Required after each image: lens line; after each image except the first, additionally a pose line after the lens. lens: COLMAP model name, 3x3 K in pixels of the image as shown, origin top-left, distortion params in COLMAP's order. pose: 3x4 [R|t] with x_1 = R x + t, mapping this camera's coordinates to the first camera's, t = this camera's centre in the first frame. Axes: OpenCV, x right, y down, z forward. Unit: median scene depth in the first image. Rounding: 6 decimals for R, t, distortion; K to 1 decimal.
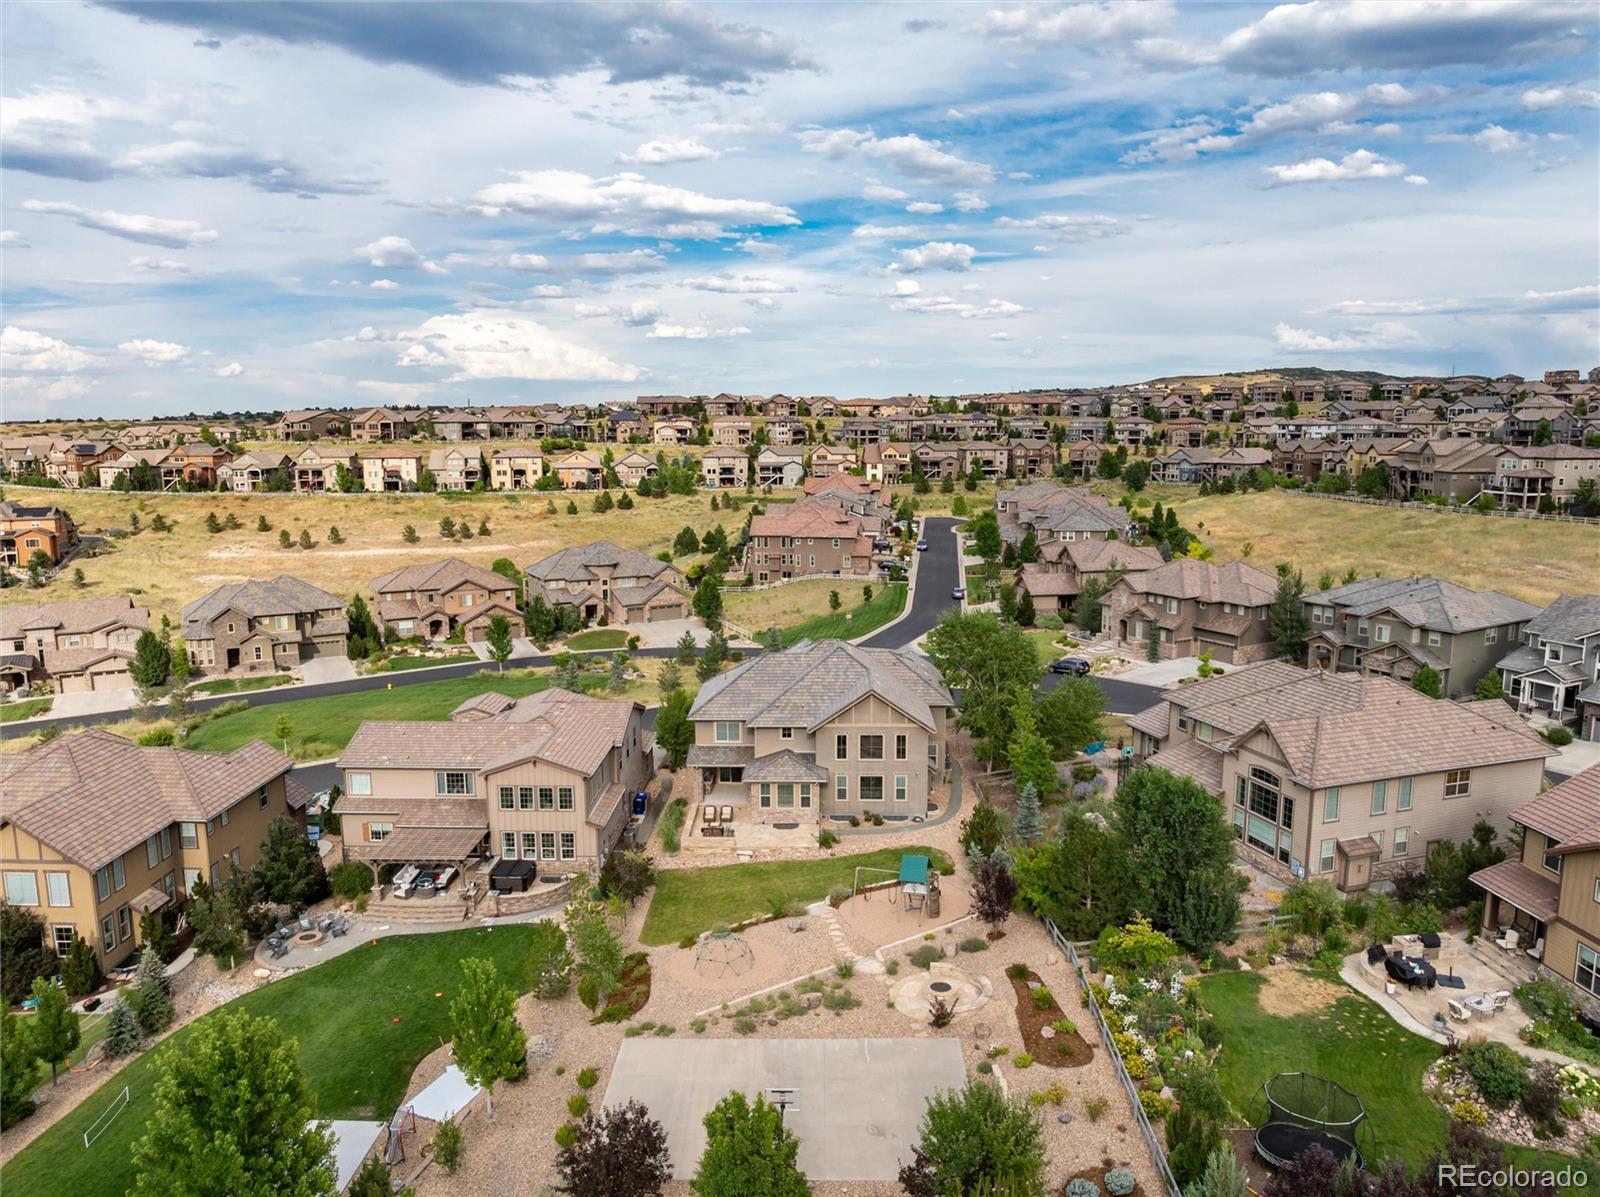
lens RADIAL K [[1125.2, 0, 808.3], [0, 1125.2, 601.4], [0, 0, 1]] dist [-0.035314, 0.000071]
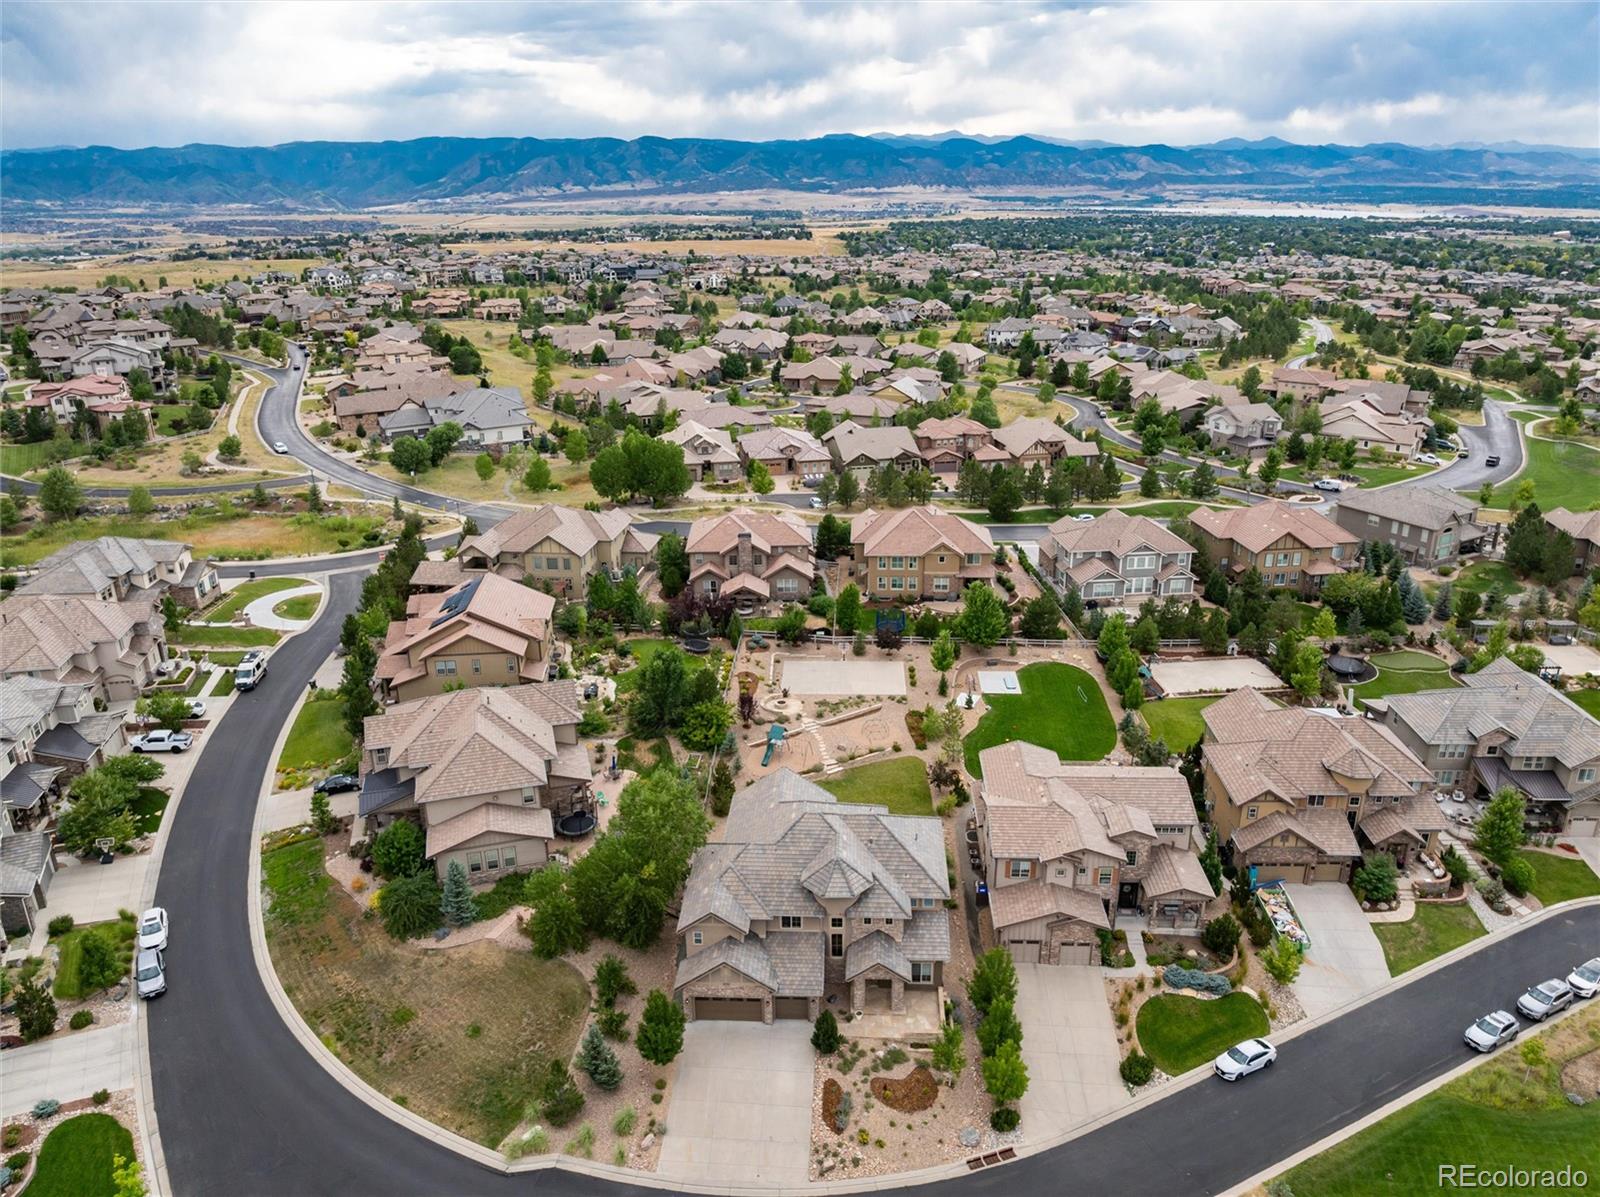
lens RADIAL K [[1125.2, 0, 808.3], [0, 1125.2, 601.4], [0, 0, 1]] dist [-0.035314, 0.000071]
pose [[-0.999425, 0.010292, 0.032296, -0.013344], [0.025126, 0.864478, 0.502042, -0.689916], [-0.022752, 0.502565, -0.864240, 1.938139]]
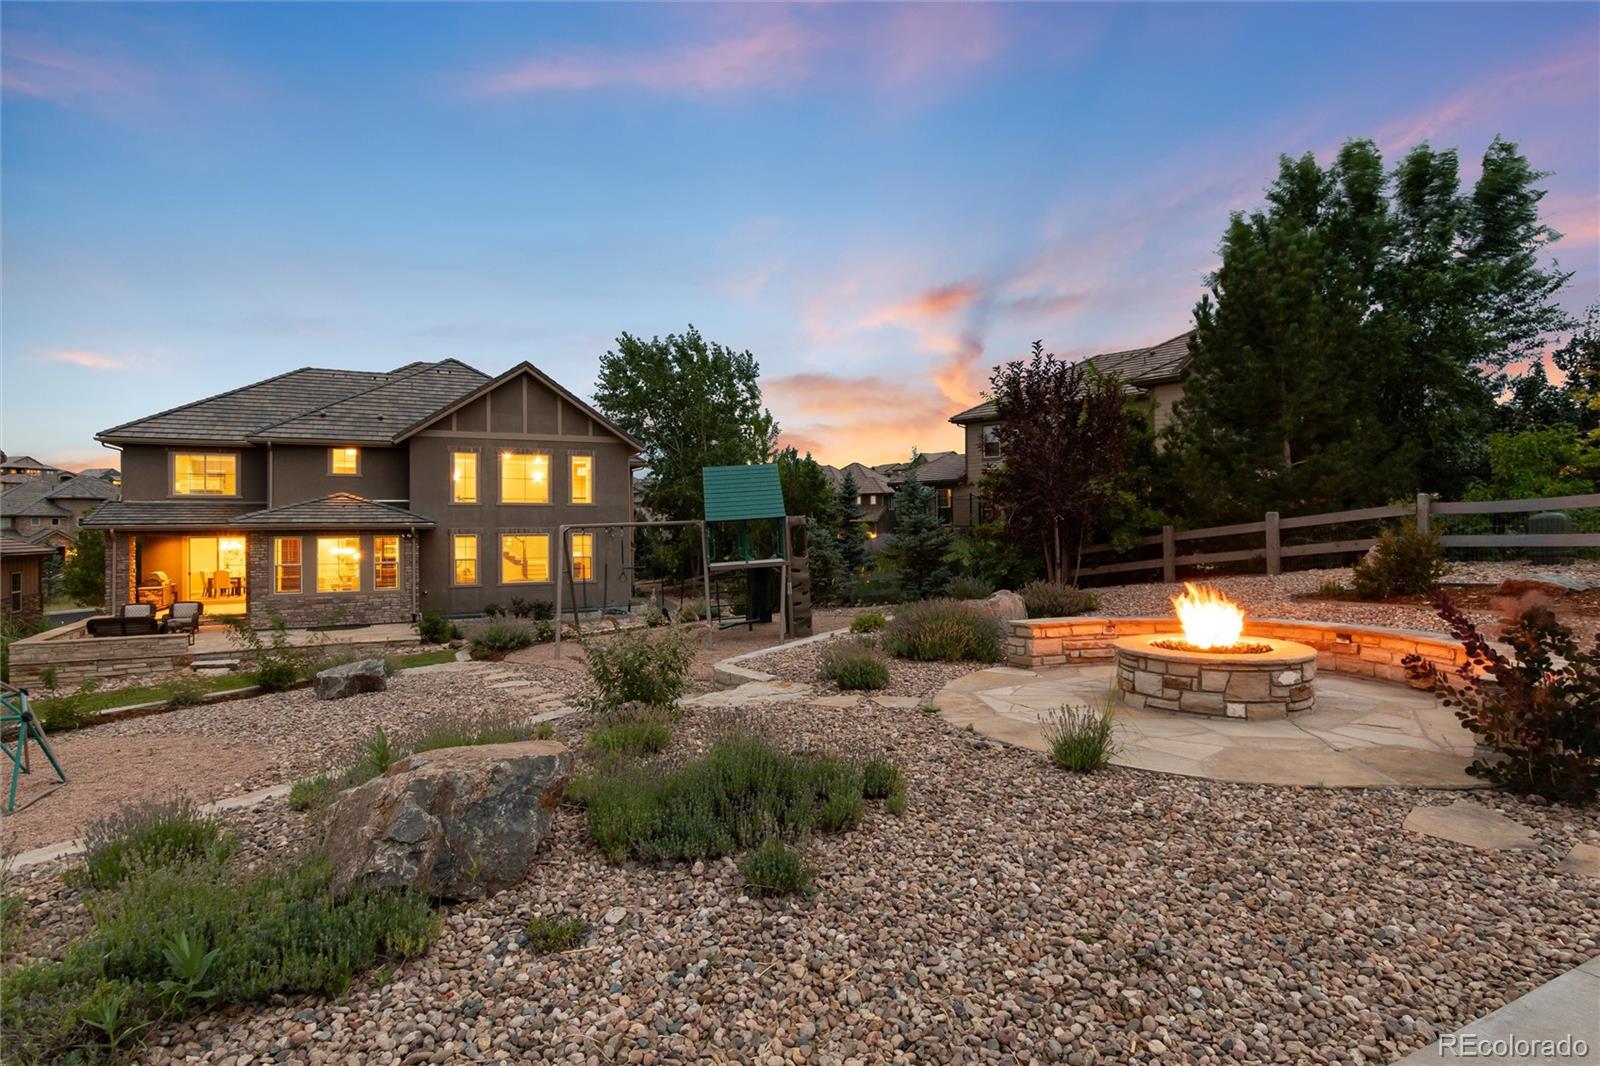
lens RADIAL K [[831.9, 0, 817.8], [0, 831.9, 523.7], [0, 0, 1]] dist [0.005584, 0.000007]
pose [[0.888486, 0.000108, 0.458903, -0.002036], [0.078951, 0.985054, -0.153089, 0.220910], [-0.452061, 0.172249, 0.875198, 0.587835]]
